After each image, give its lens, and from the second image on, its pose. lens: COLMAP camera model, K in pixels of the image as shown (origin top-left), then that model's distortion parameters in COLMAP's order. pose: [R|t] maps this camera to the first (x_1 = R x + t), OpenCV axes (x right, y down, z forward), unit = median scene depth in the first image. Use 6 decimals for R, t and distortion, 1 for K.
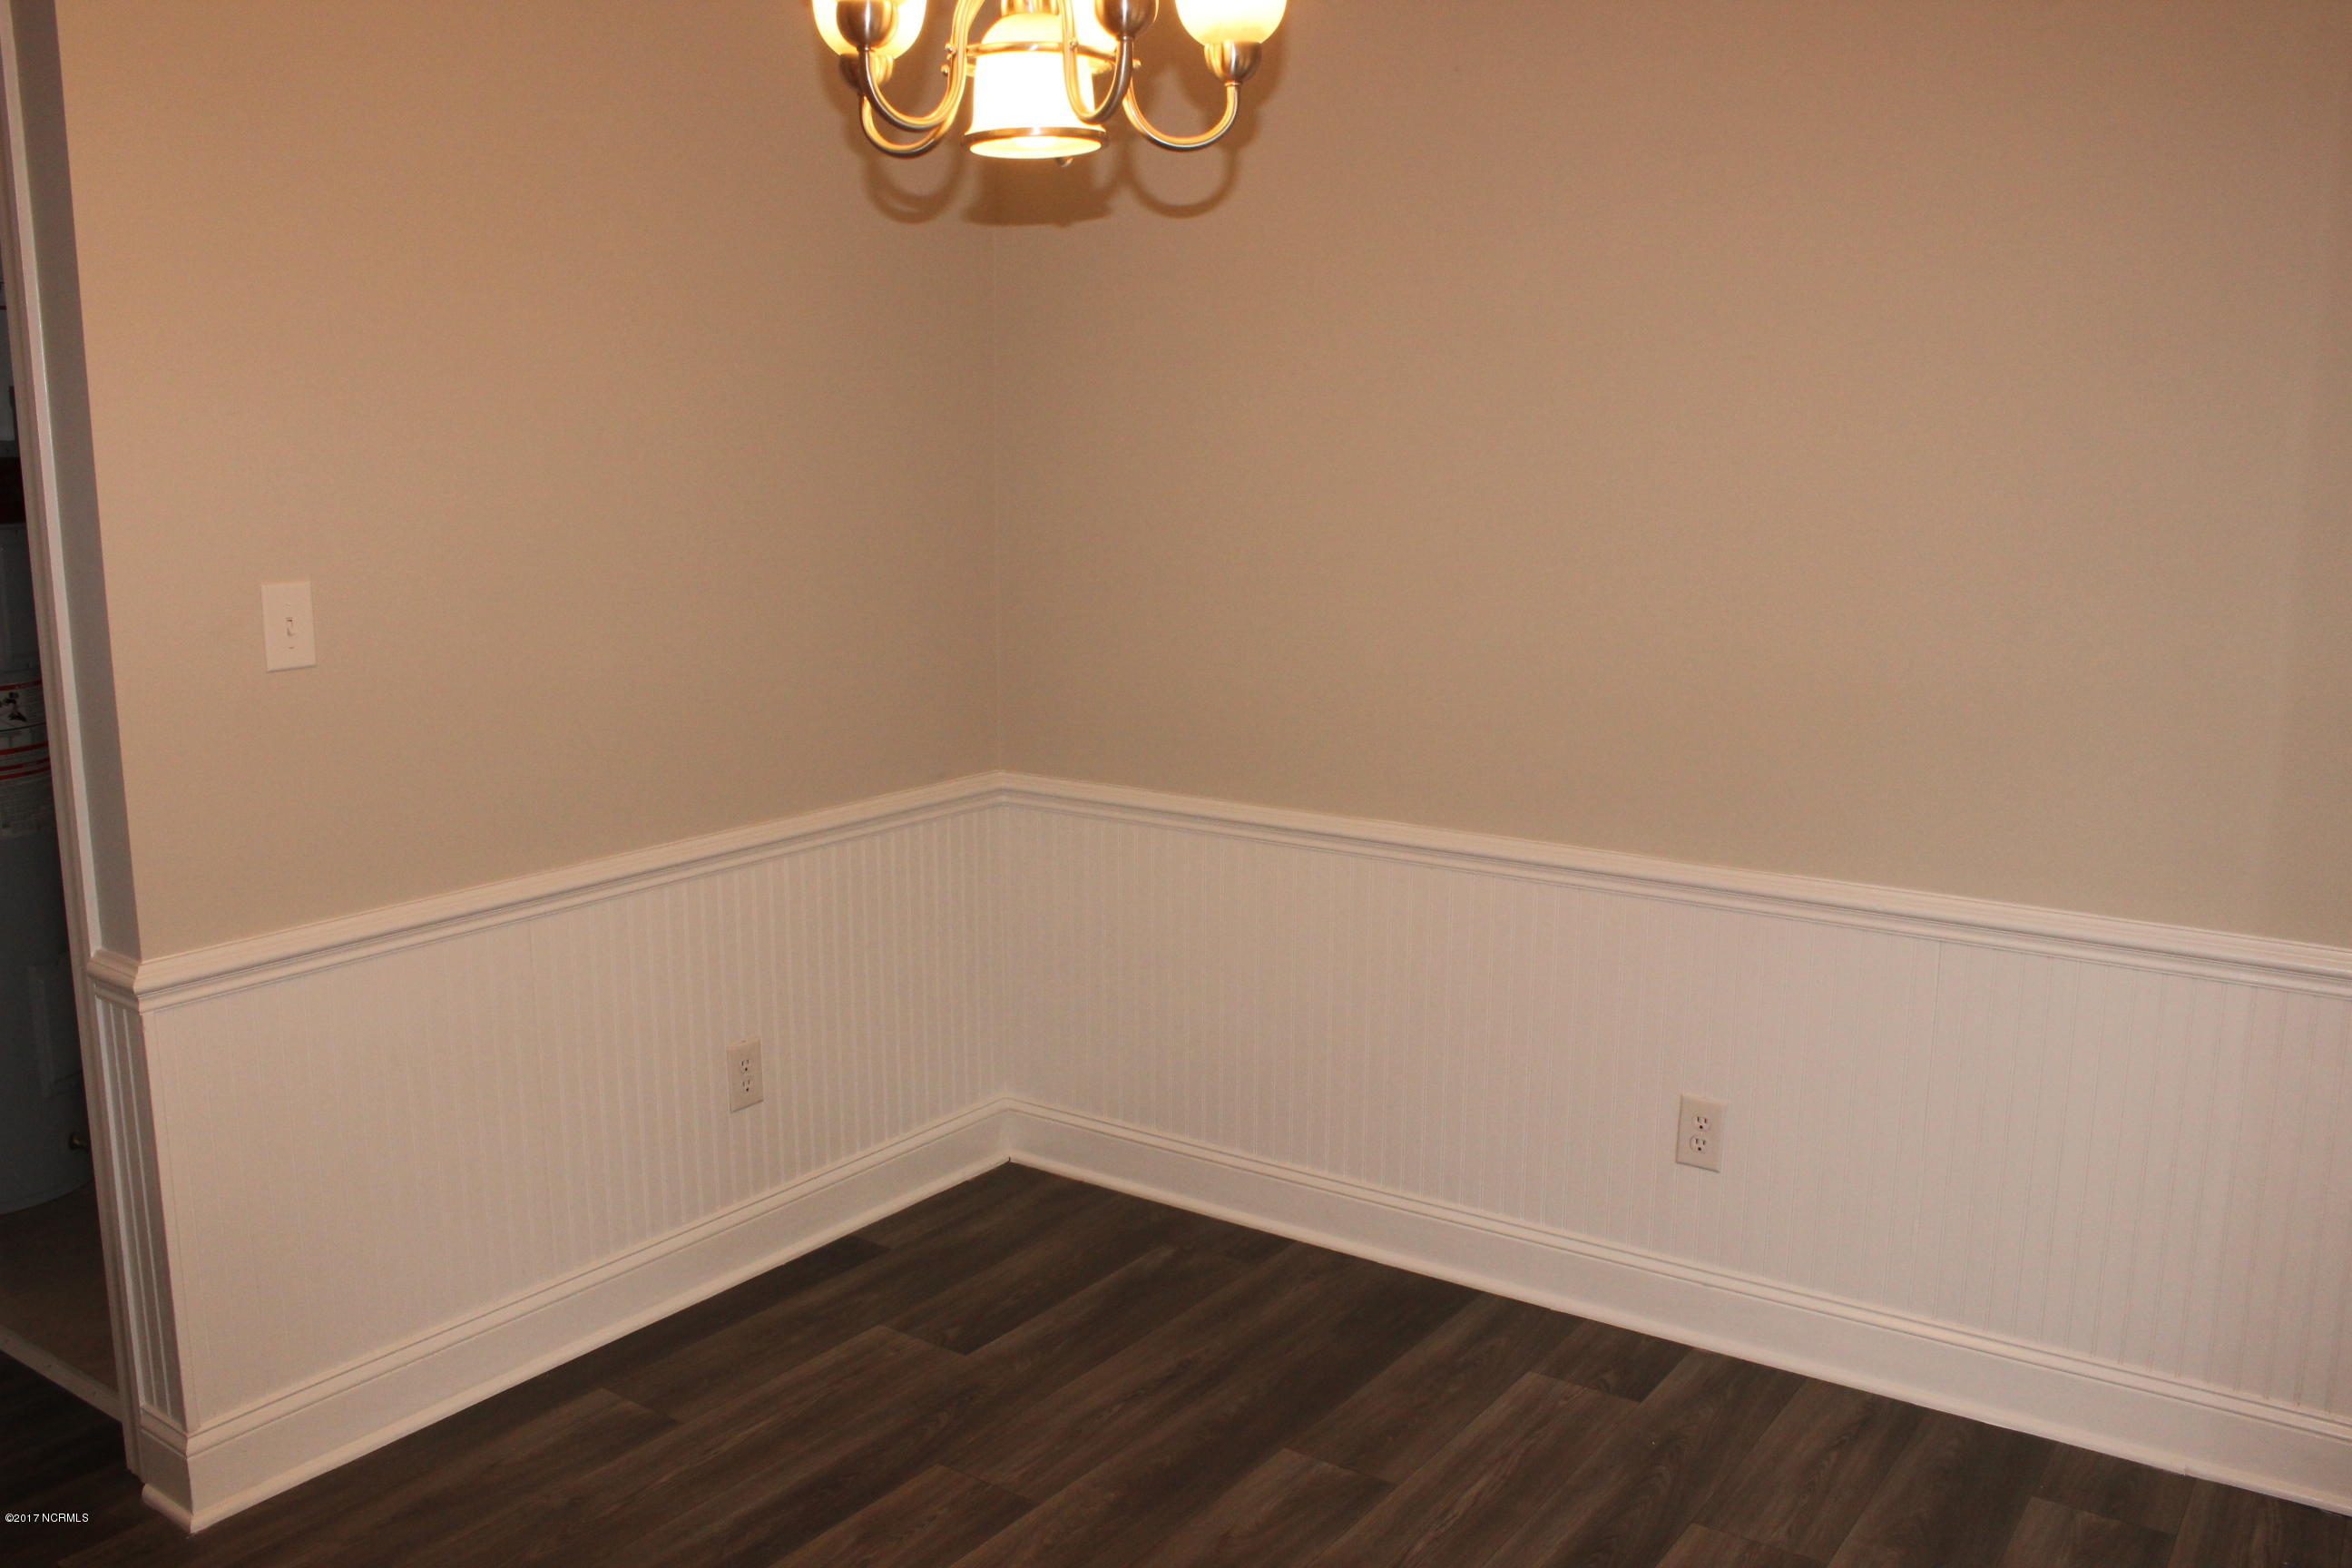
lens RADIAL K [[1985.2, 0, 1175.9], [0, 1985.2, 811.0], [0, 0, 1]] dist [-0.179169, 0.174249]
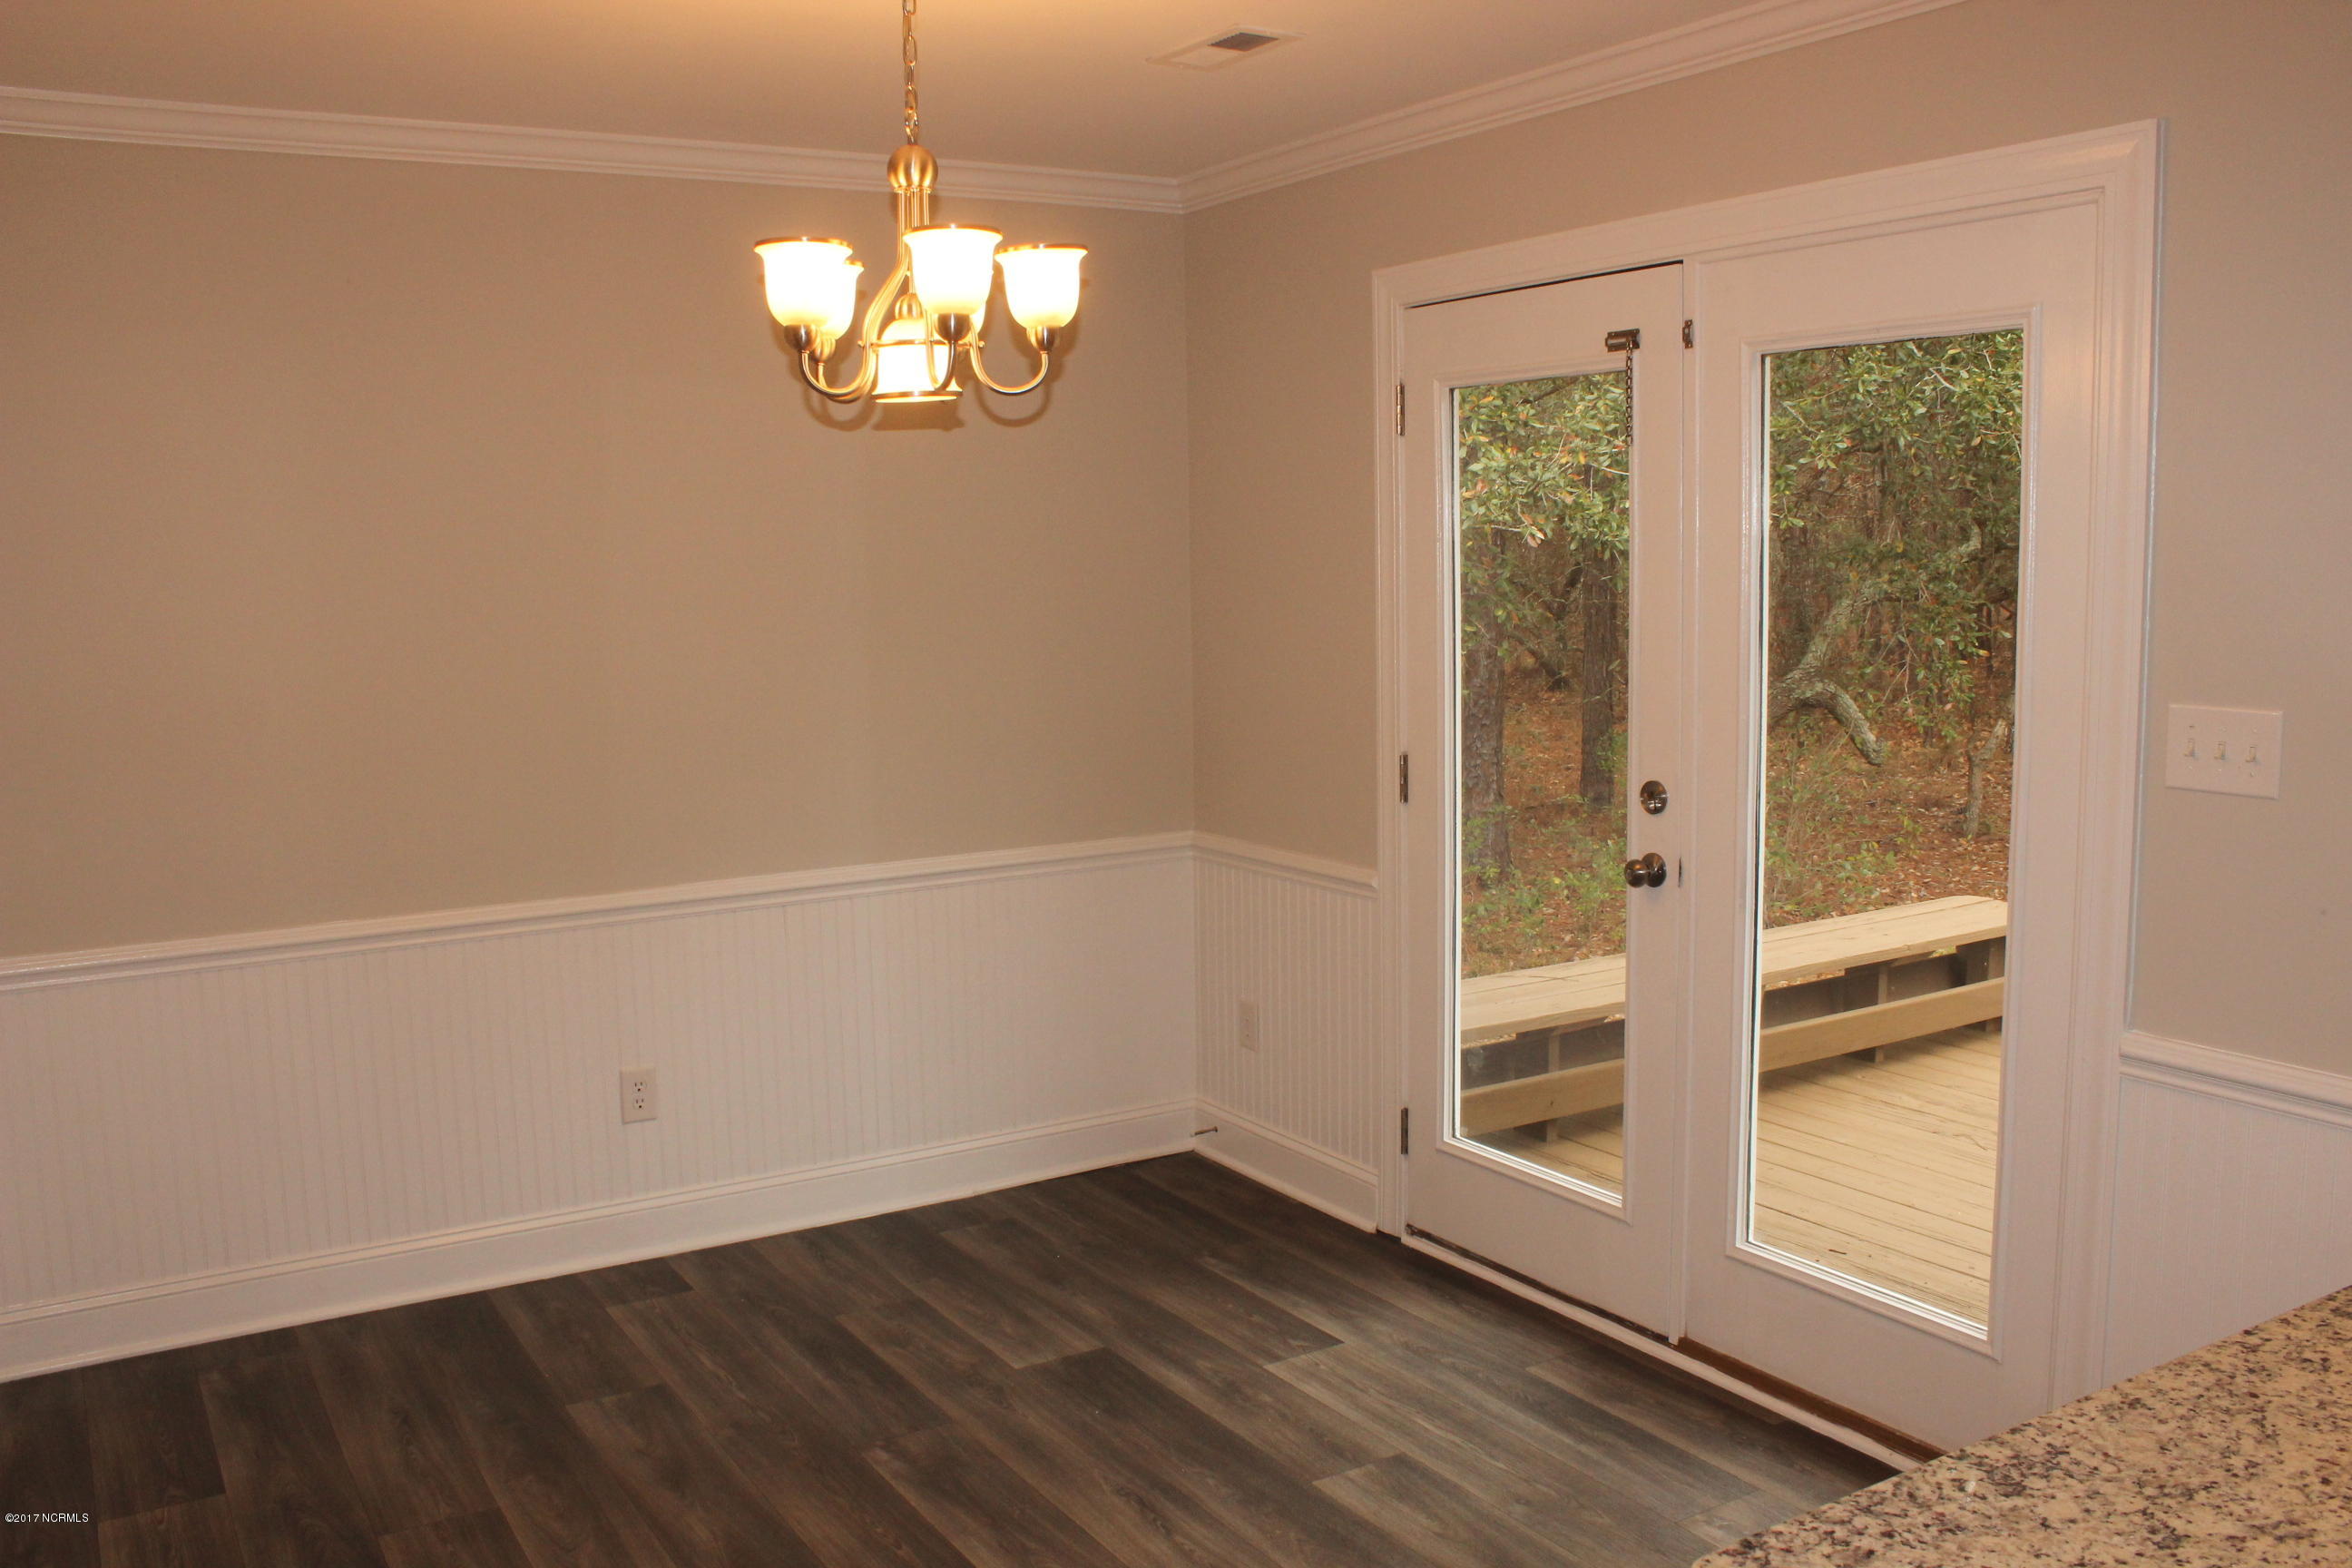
lens RADIAL K [[1985.2, 0, 1175.9], [0, 1985.2, 811.0], [0, 0, 1]] dist [-0.179169, 0.174249]
pose [[0.403631, -0.136191, 0.904729, -0.822587], [0.195984, 0.978776, 0.059902, -0.033837], [-0.893684, 0.153134, 0.421756, 0.094941]]
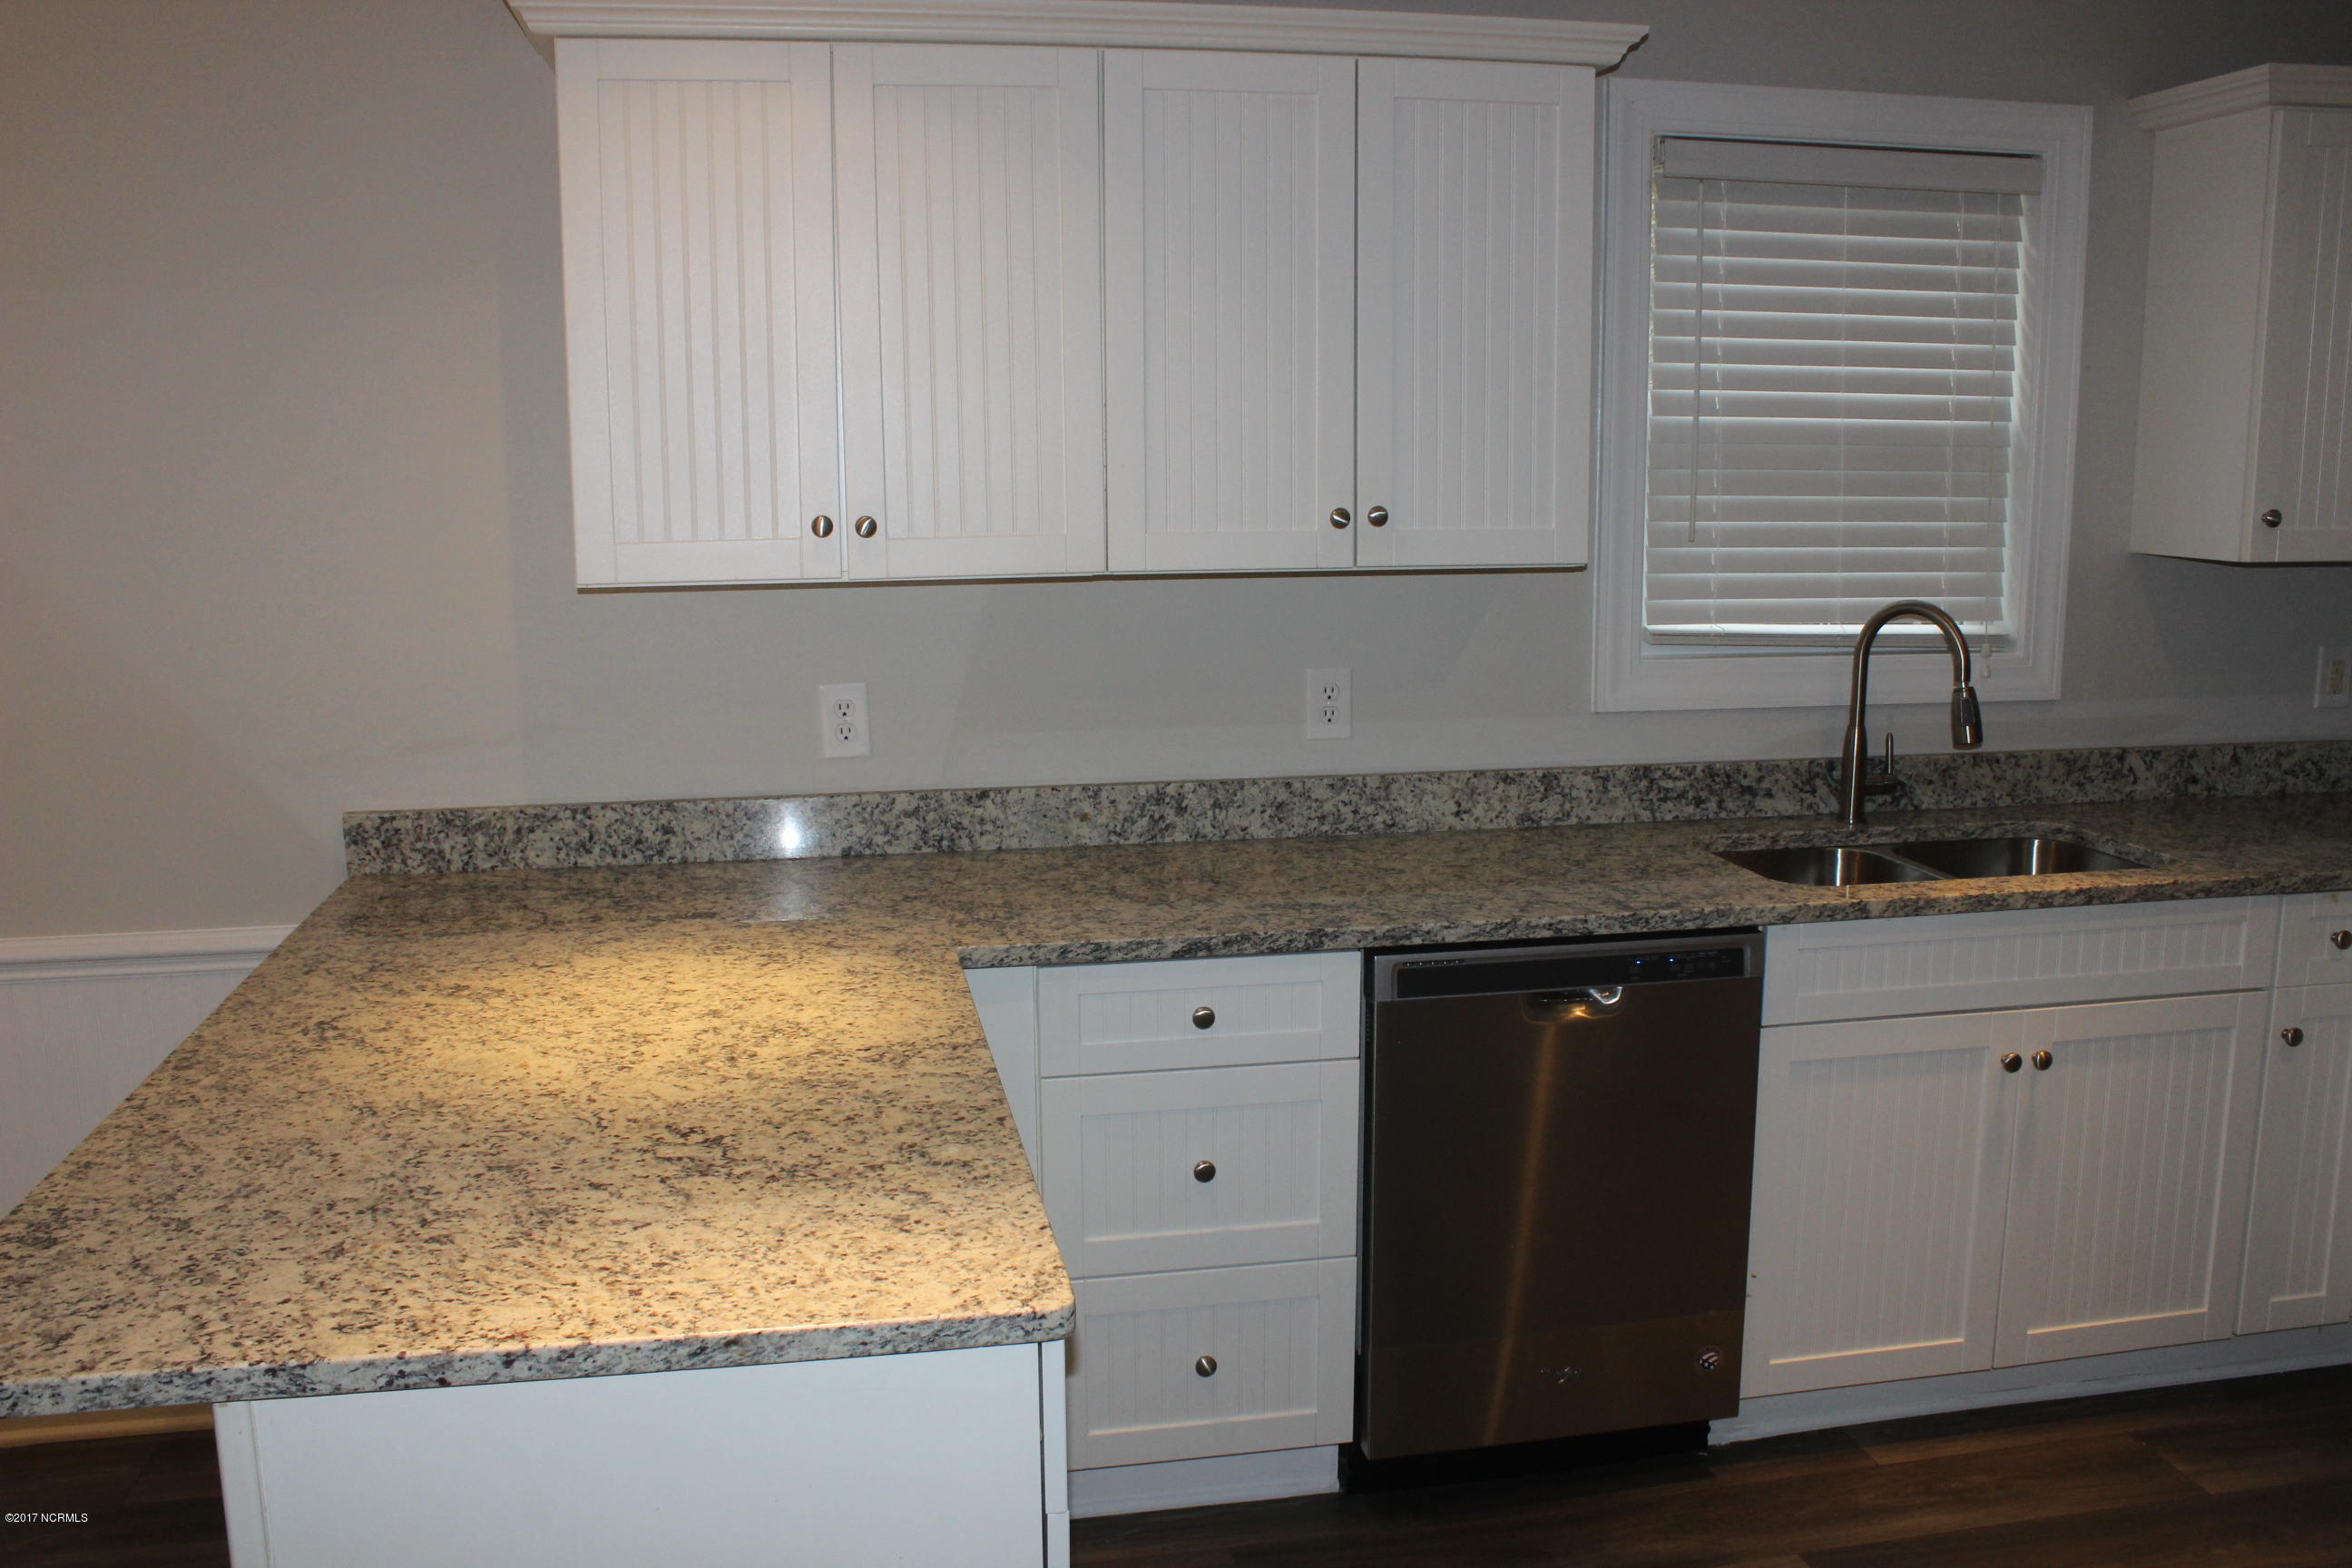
lens RADIAL K [[1985.2, 0, 1175.9], [0, 1985.2, 811.0], [0, 0, 1]] dist [-0.179169, 0.174249]
pose [[-0.719274, -0.126666, 0.683082, -0.947897], [0.136381, 0.938362, 0.317610, -0.057679], [-0.681209, 0.321608, -0.657665, 0.228348]]
